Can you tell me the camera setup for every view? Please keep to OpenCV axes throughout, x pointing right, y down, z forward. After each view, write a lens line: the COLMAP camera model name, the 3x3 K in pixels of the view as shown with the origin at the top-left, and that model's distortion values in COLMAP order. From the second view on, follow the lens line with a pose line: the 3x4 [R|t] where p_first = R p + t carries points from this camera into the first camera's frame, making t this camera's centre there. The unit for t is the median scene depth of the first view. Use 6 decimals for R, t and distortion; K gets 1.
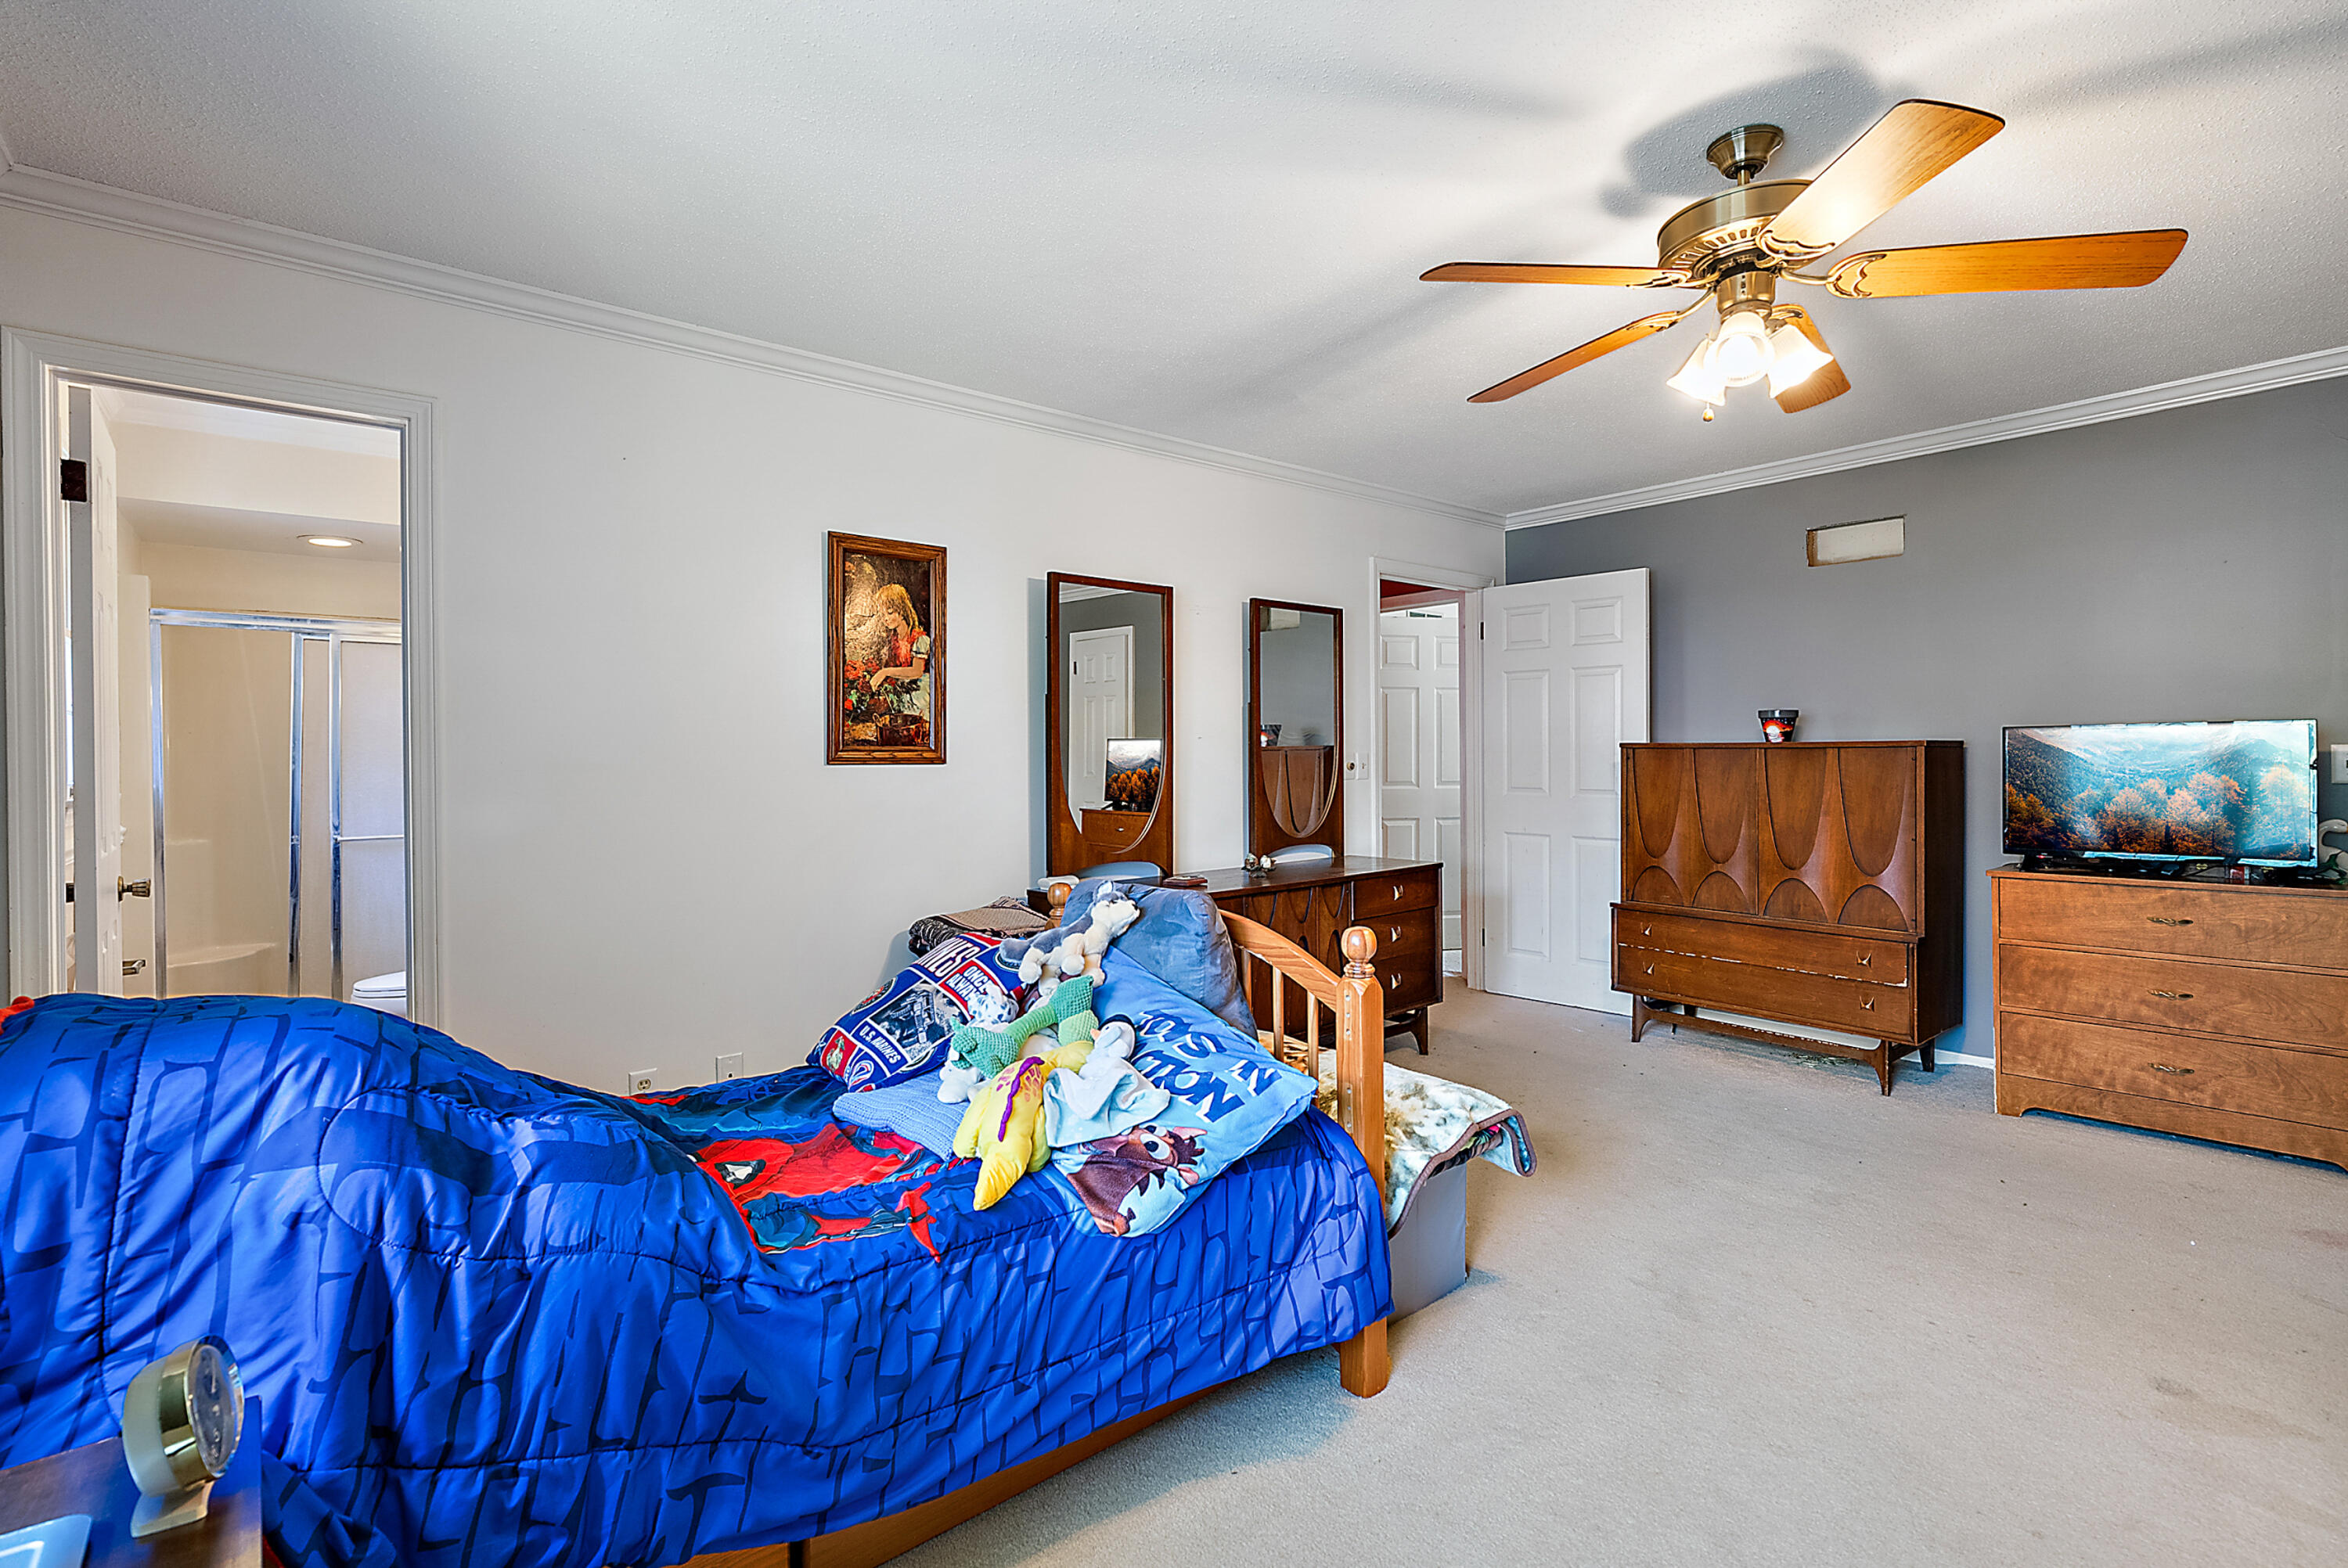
lens RADIAL K [[1058.1, 0, 1162.8], [0, 1058.1, 768.9], [0, 0, 1]] dist [-0.005590, 0.001569]
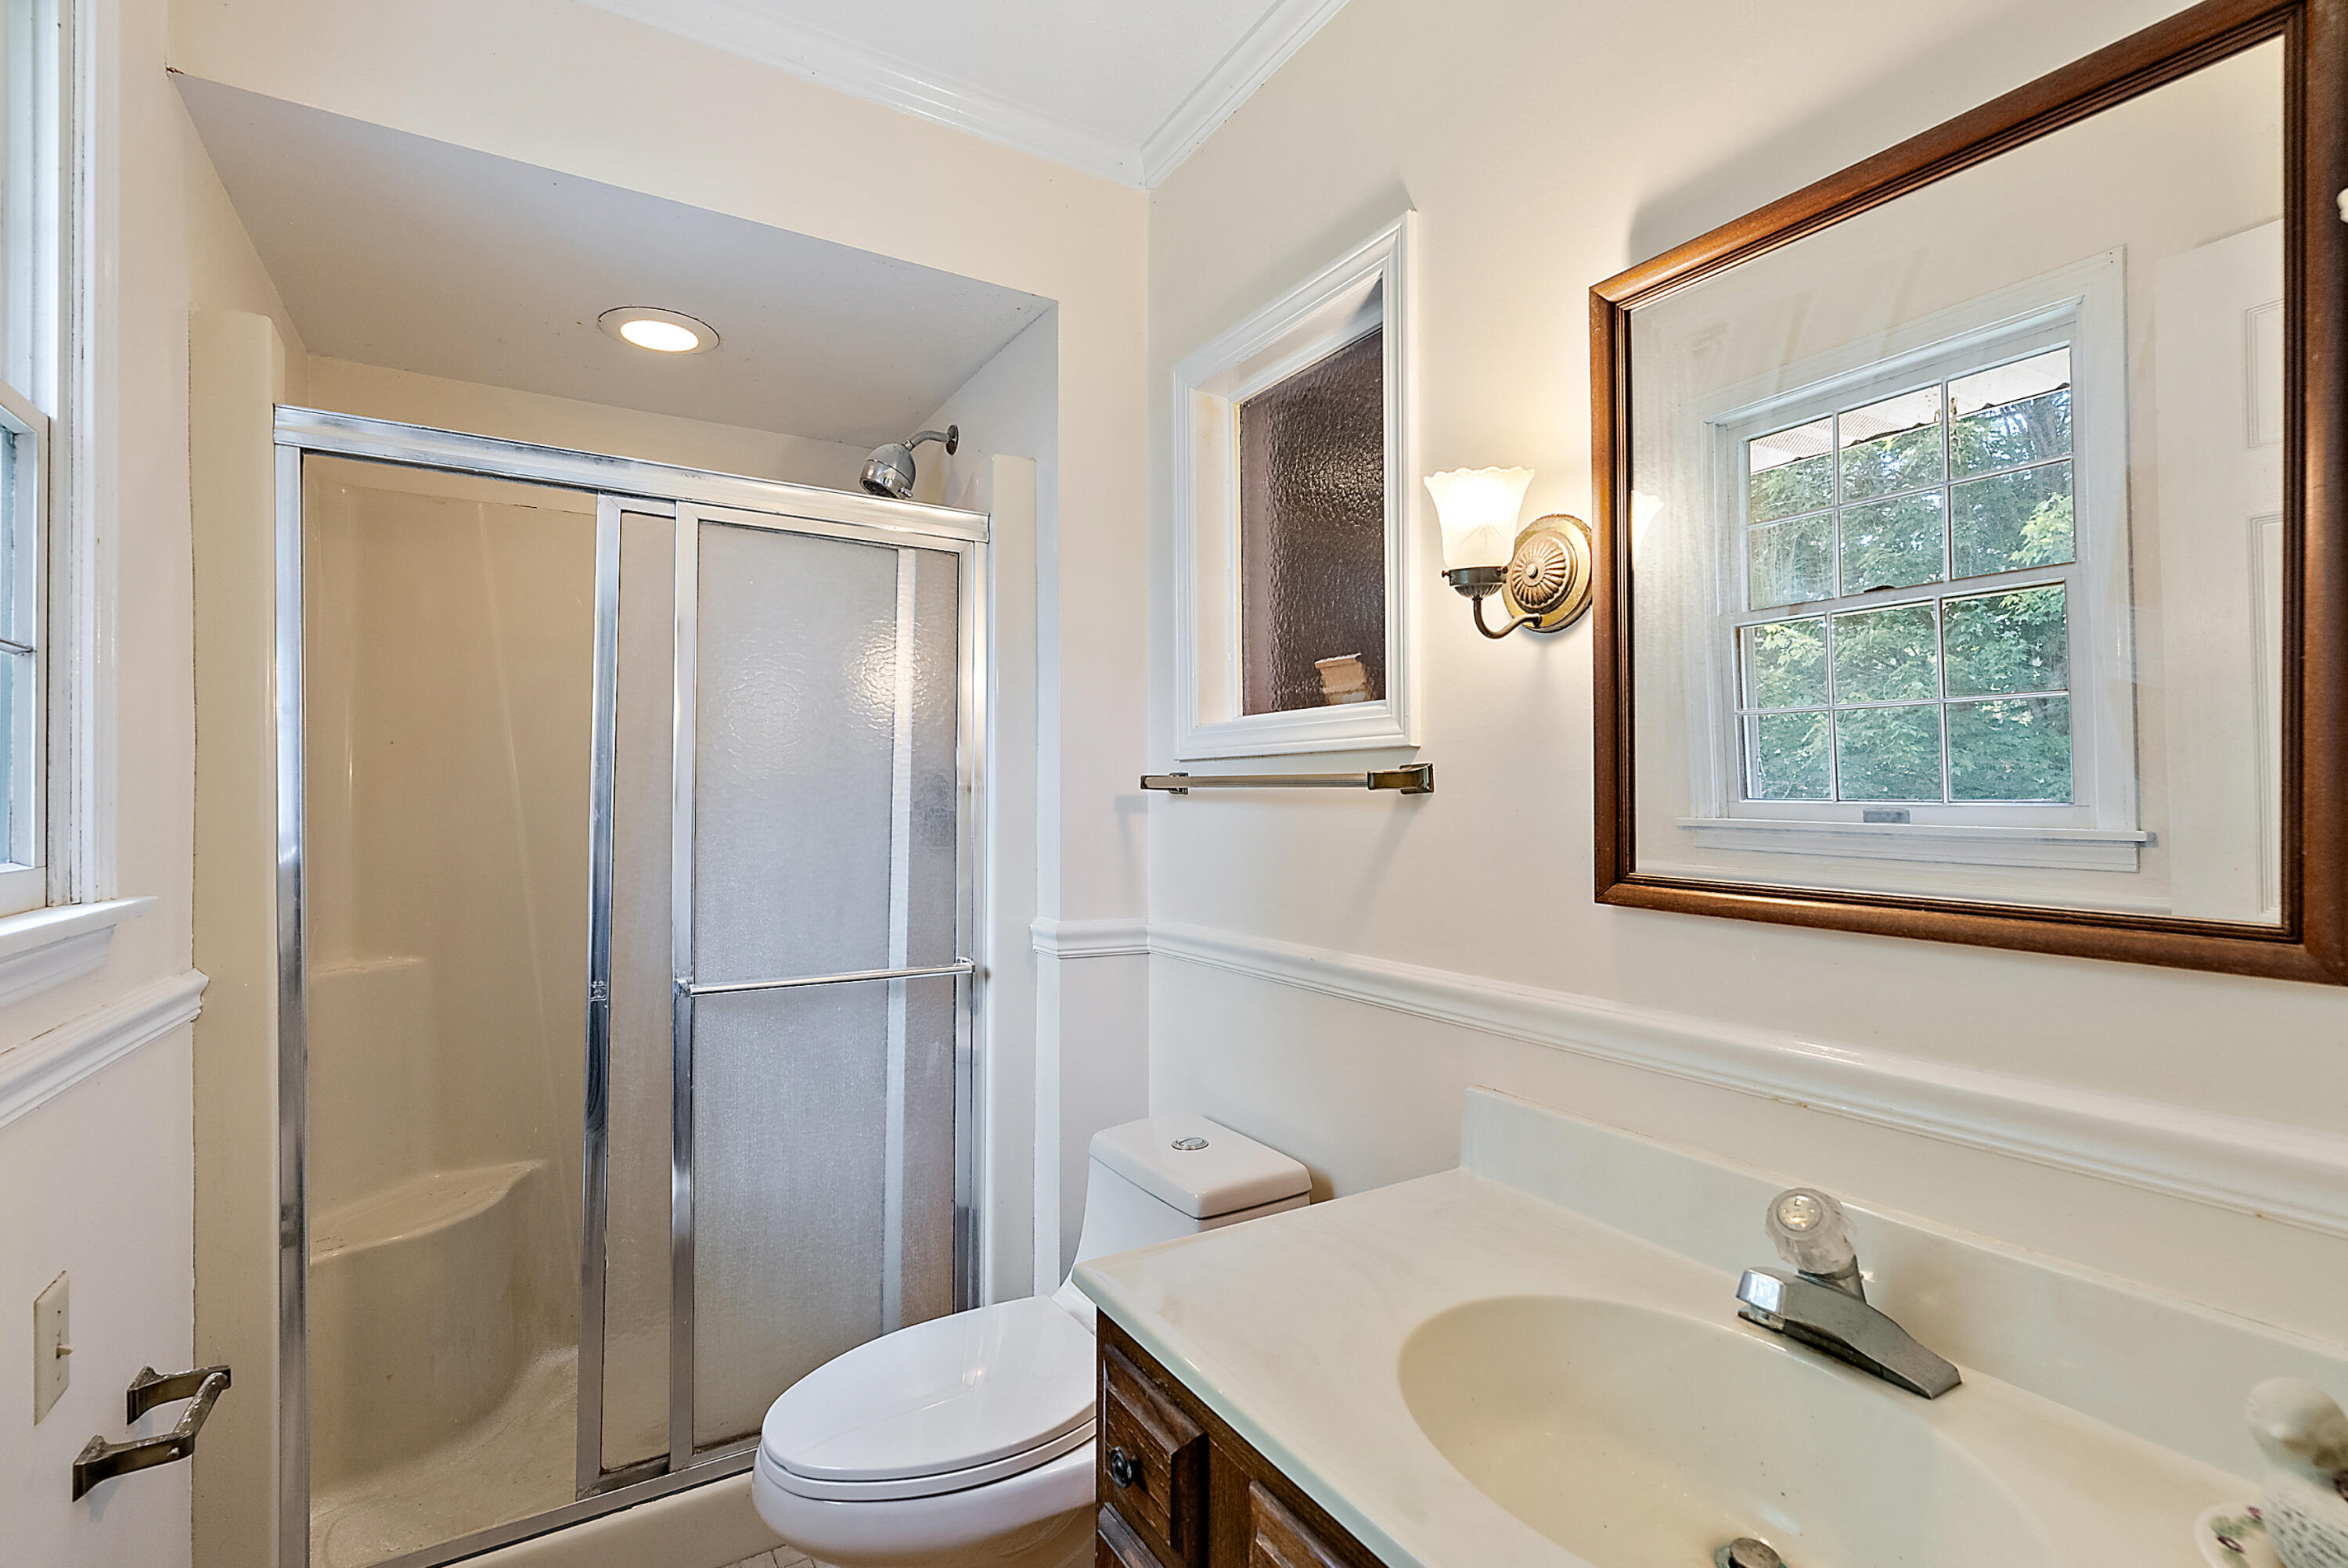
lens RADIAL K [[1058.1, 0, 1182.8], [0, 1058.1, 791.7], [0, 0, 1]] dist [-0.005590, 0.001569]
pose [[0.989439, 0.006081, -0.144826, -0.496187], [-0.008192, 0.999869, -0.013989, -0.005350], [0.144721, 0.015028, 0.989358, 0.575737]]
